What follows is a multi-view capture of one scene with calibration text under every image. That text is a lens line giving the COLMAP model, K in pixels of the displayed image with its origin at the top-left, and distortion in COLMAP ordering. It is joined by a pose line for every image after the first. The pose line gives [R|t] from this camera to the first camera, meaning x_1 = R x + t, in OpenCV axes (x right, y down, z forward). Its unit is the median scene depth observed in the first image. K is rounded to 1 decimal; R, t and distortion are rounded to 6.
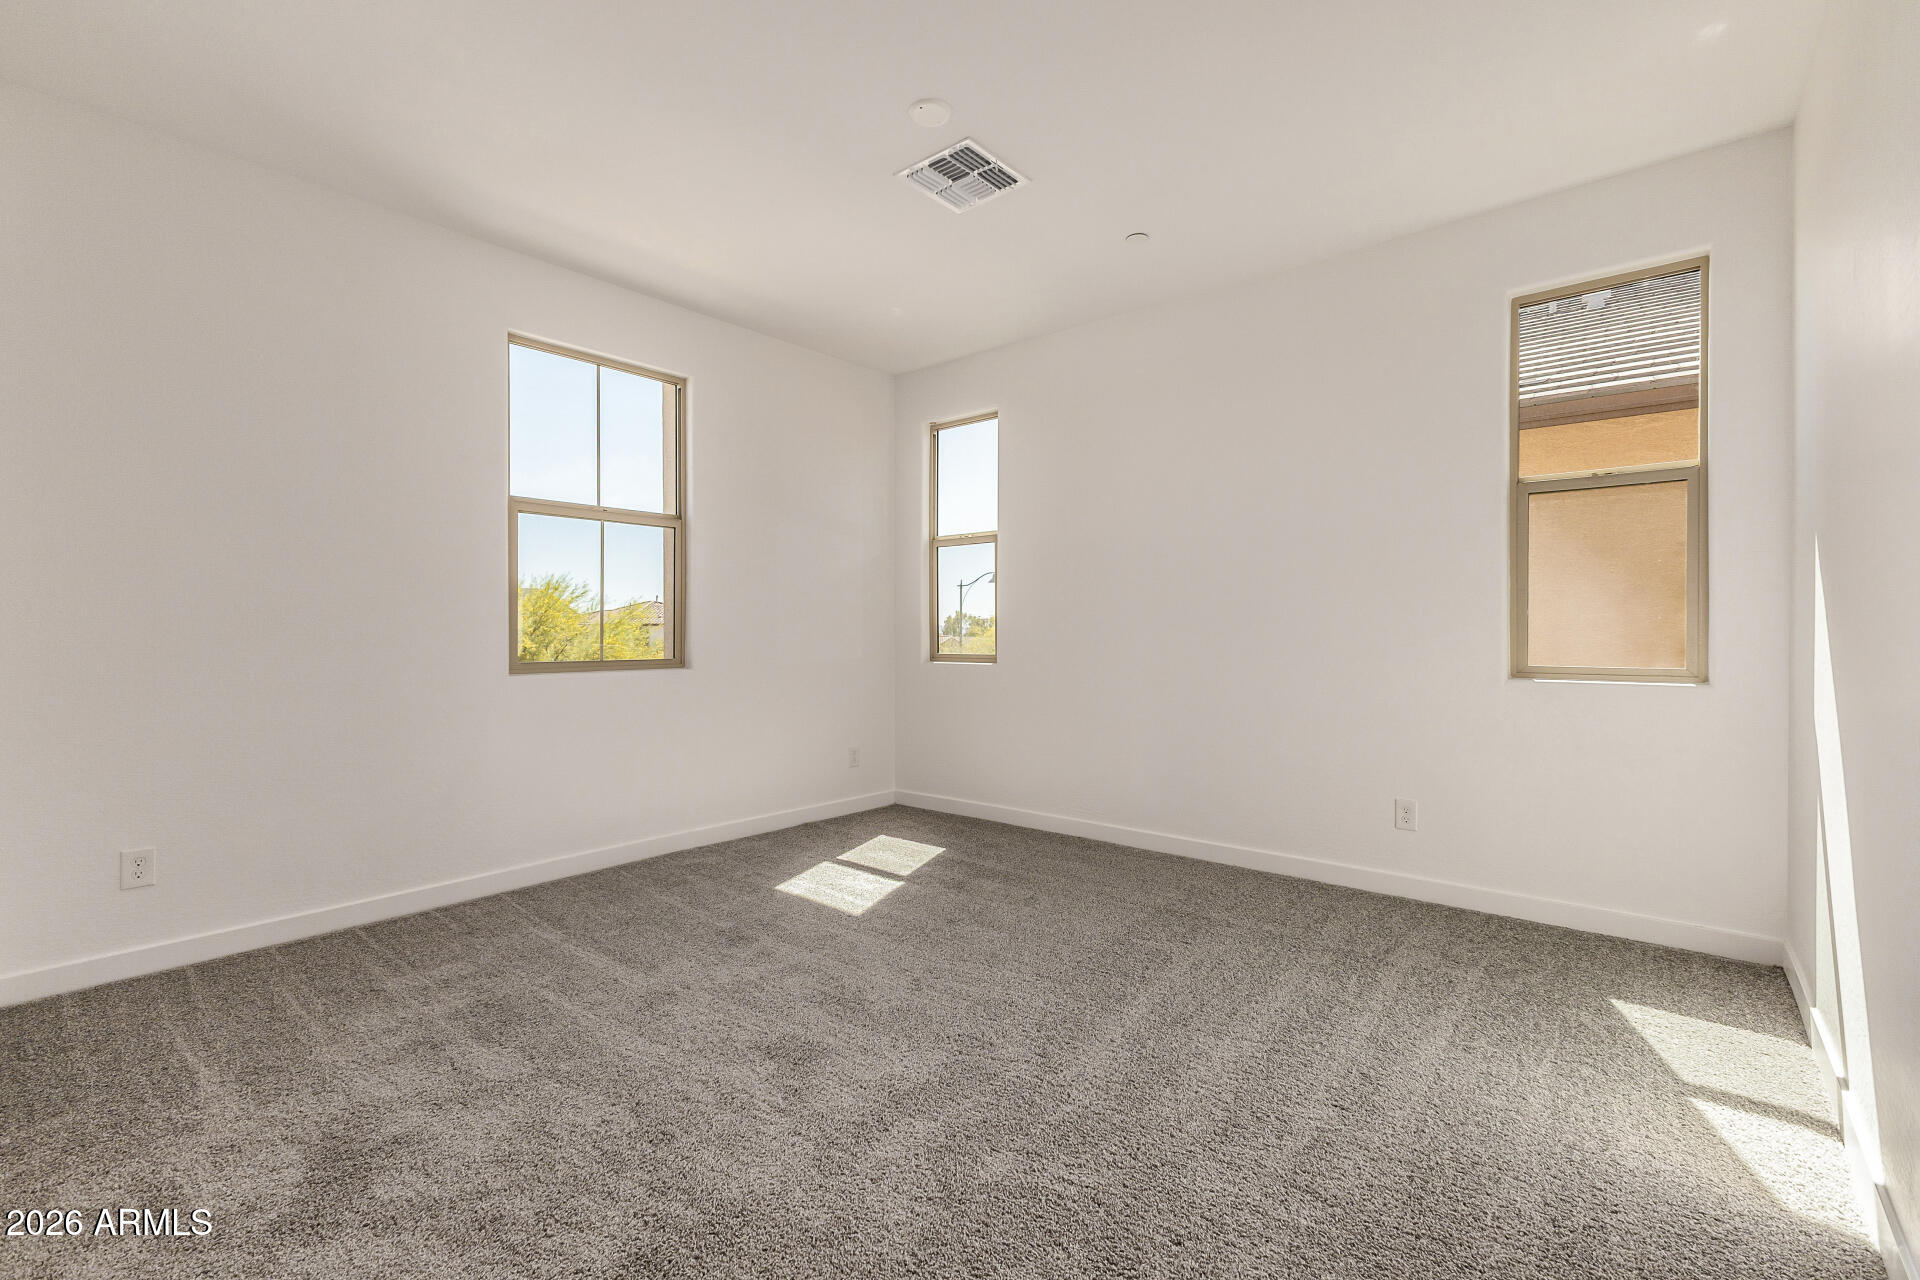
lens RADIAL K [[840.6, 0, 956.9], [0, 840.6, 639.6], [0, 0, 1]] dist [0.009351, -0.002117]
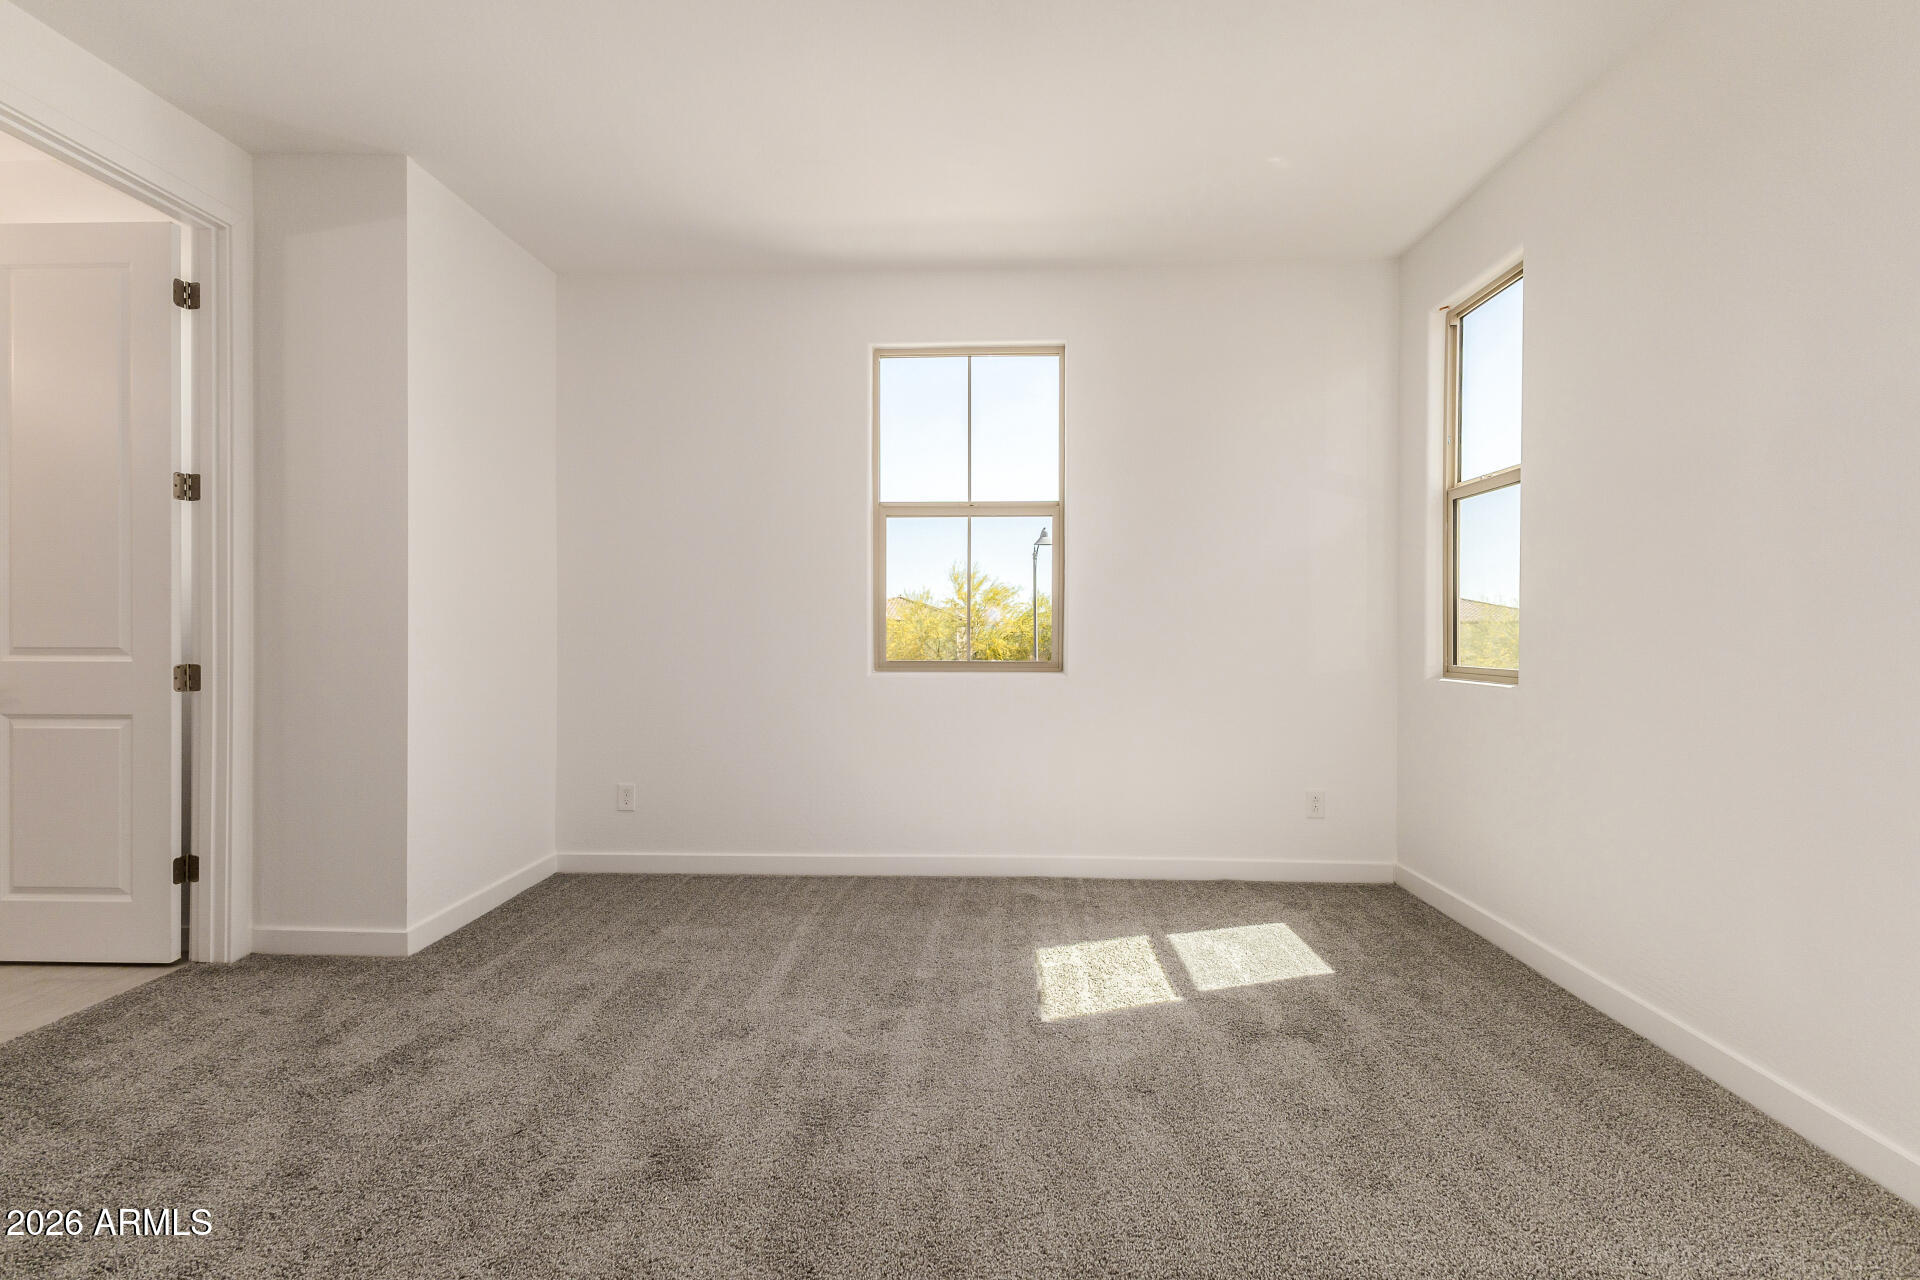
lens RADIAL K [[840.6, 0, 957.5], [0, 840.6, 631.4], [0, 0, 1]] dist [0.009351, -0.002117]
pose [[0.605016, 0.009317, -0.796159, 0.371536], [-0.006856, 0.999955, 0.006492, -0.016352], [0.796184, 0.001531, 0.605053, 0.438943]]
